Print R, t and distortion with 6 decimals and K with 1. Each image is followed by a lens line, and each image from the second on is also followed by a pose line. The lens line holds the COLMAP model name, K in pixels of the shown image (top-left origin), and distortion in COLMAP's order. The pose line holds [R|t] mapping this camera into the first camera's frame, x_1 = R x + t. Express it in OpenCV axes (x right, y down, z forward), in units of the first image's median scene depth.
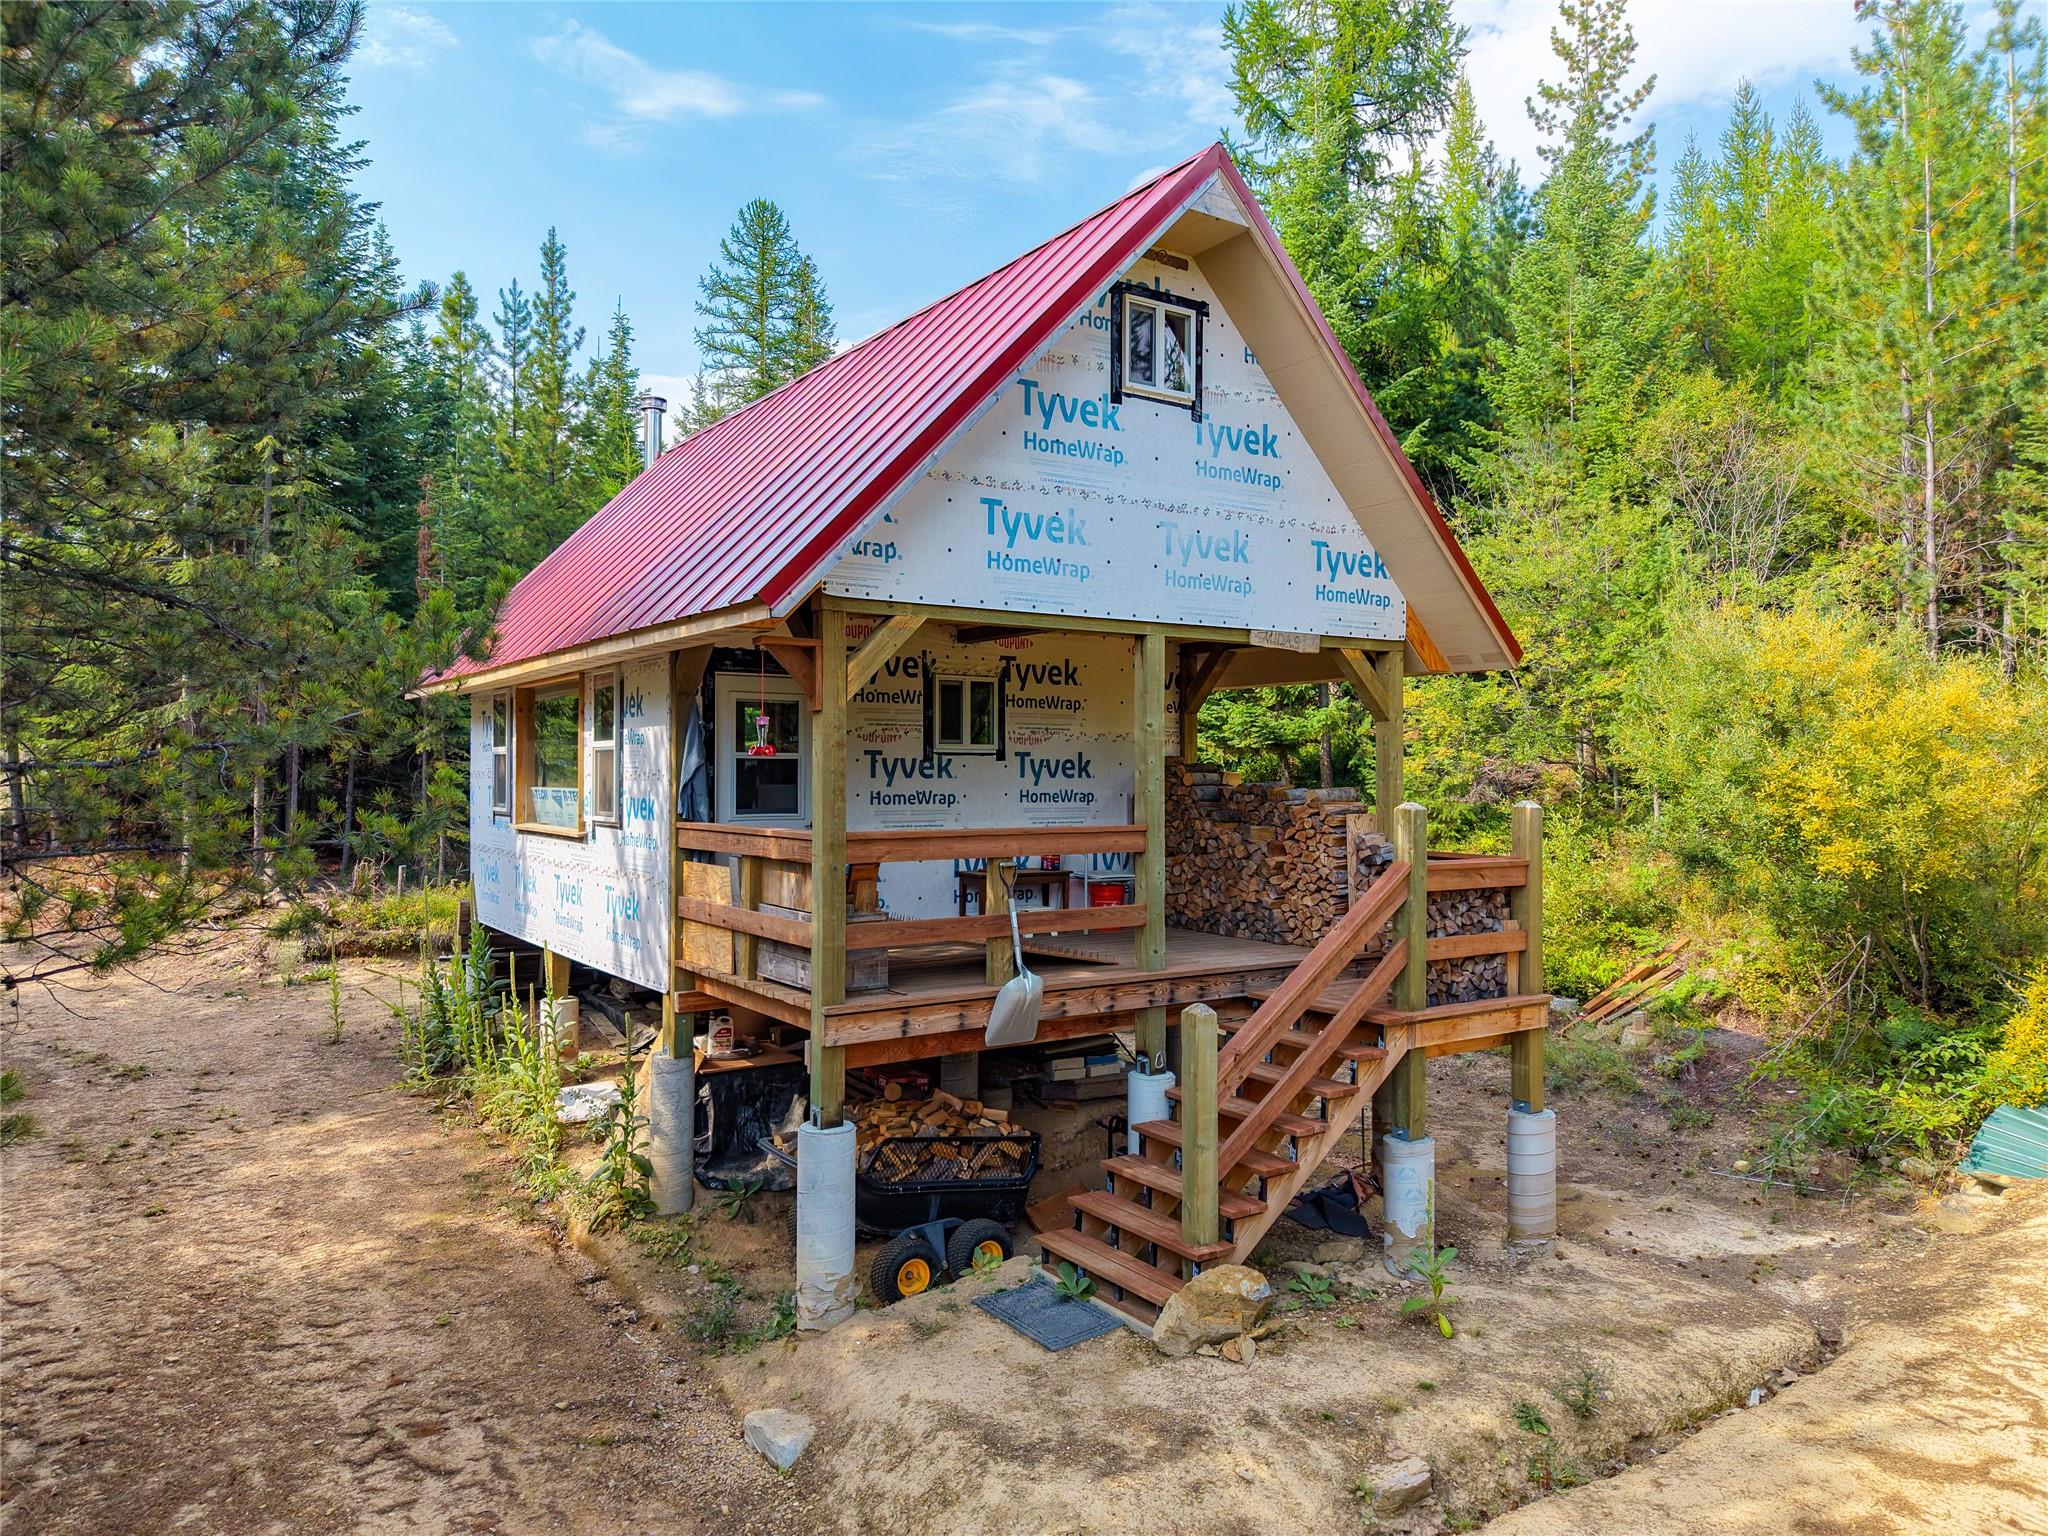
lens RADIAL K [[1387.8, 0, 1024.0], [0, 1387.8, 768.0], [0, 0, 1]] dist [-0.001080, -0.006340]
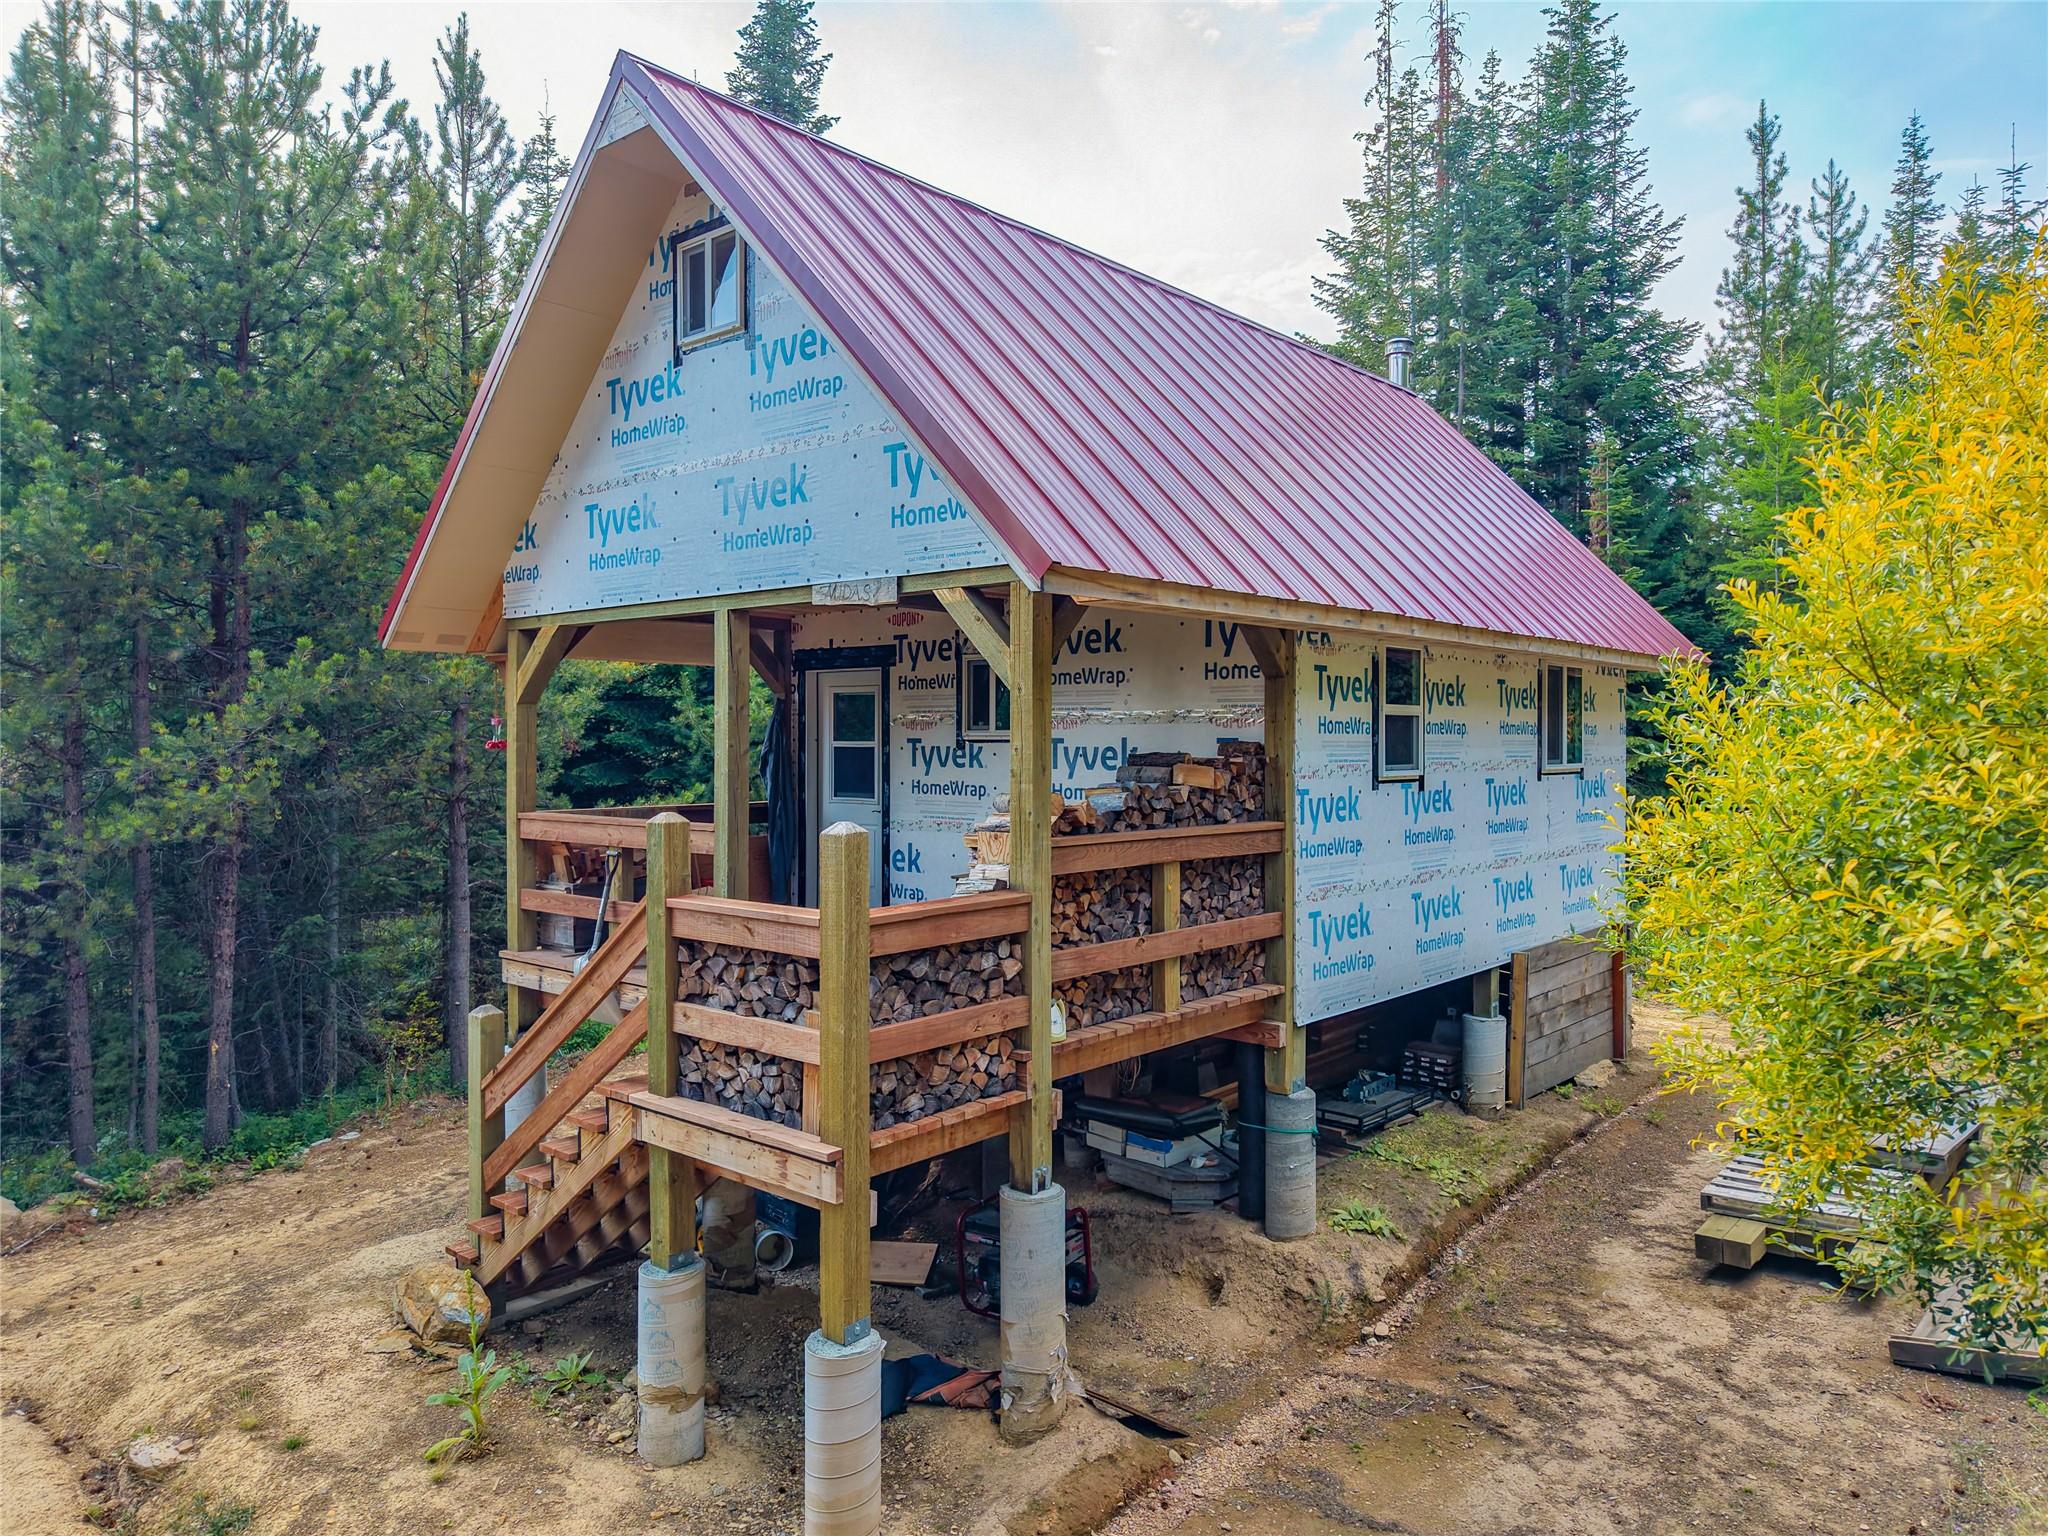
lens RADIAL K [[1387.8, 0, 1024.0], [0, 1387.8, 768.0], [0, 0, 1]] dist [-0.001080, -0.006340]
pose [[0.261523, 0.017354, -0.965041, 1.057679], [-0.000725, 0.999842, 0.017783, -0.011329], [0.965197, -0.003951, 0.261494, 1.009029]]
